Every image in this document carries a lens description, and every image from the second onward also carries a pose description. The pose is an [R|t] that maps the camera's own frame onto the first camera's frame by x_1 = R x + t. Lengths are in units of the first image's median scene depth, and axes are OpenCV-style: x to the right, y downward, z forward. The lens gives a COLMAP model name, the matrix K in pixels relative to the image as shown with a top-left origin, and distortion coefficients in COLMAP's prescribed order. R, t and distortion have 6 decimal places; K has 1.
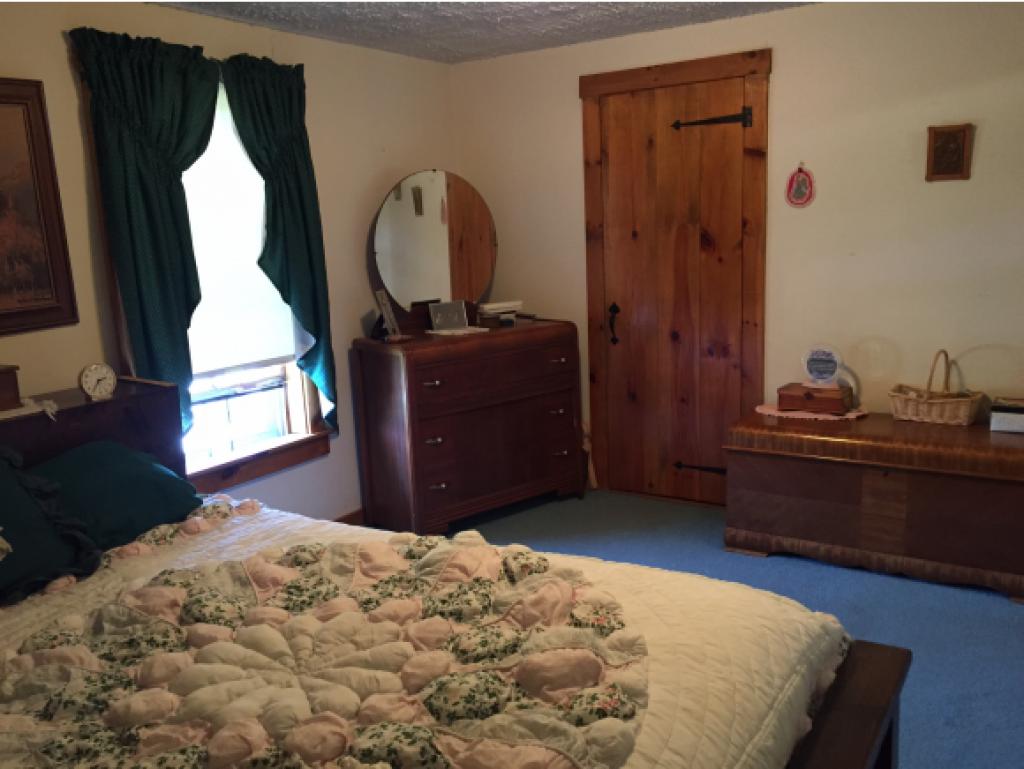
lens RADIAL K [[869.6, 0, 512.0], [0, 869.6, 384.5], [0, 0, 1]] dist [0.054060, -0.099961]
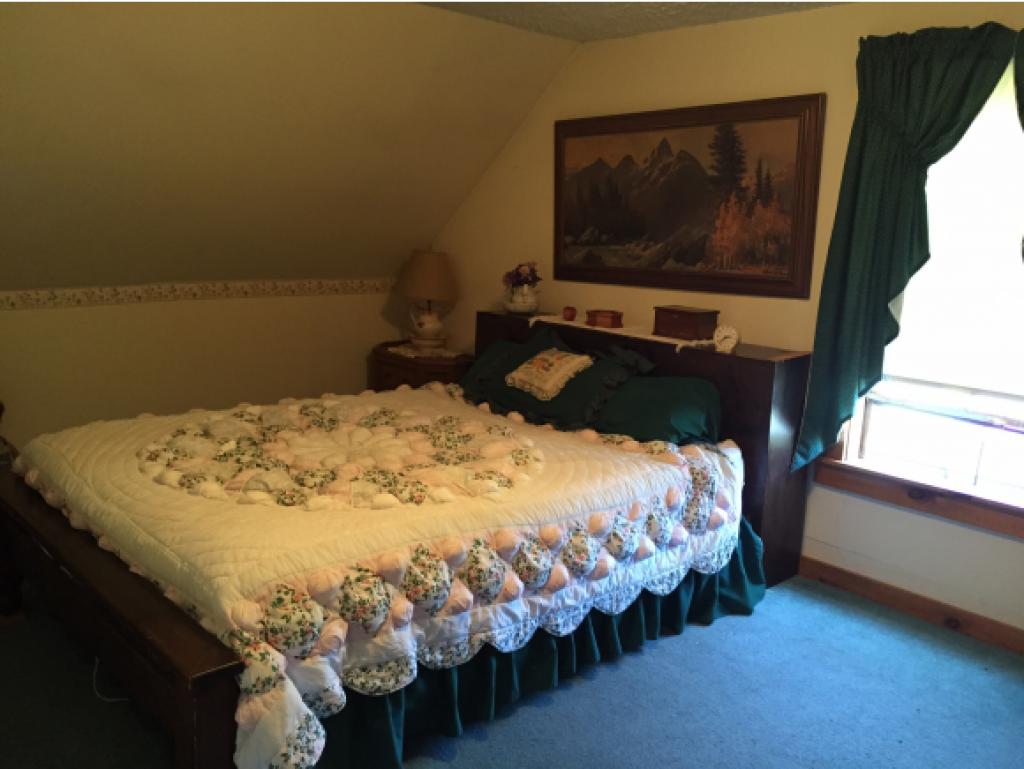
lens RADIAL K [[869.6, 0, 512.0], [0, 869.6, 384.5], [0, 0, 1]] dist [0.054060, -0.099961]
pose [[-0.255232, 0.245001, -0.935324, 0.781420], [-0.190216, 0.935735, 0.297015, -0.250017], [0.947984, 0.253722, -0.192227, 0.927350]]
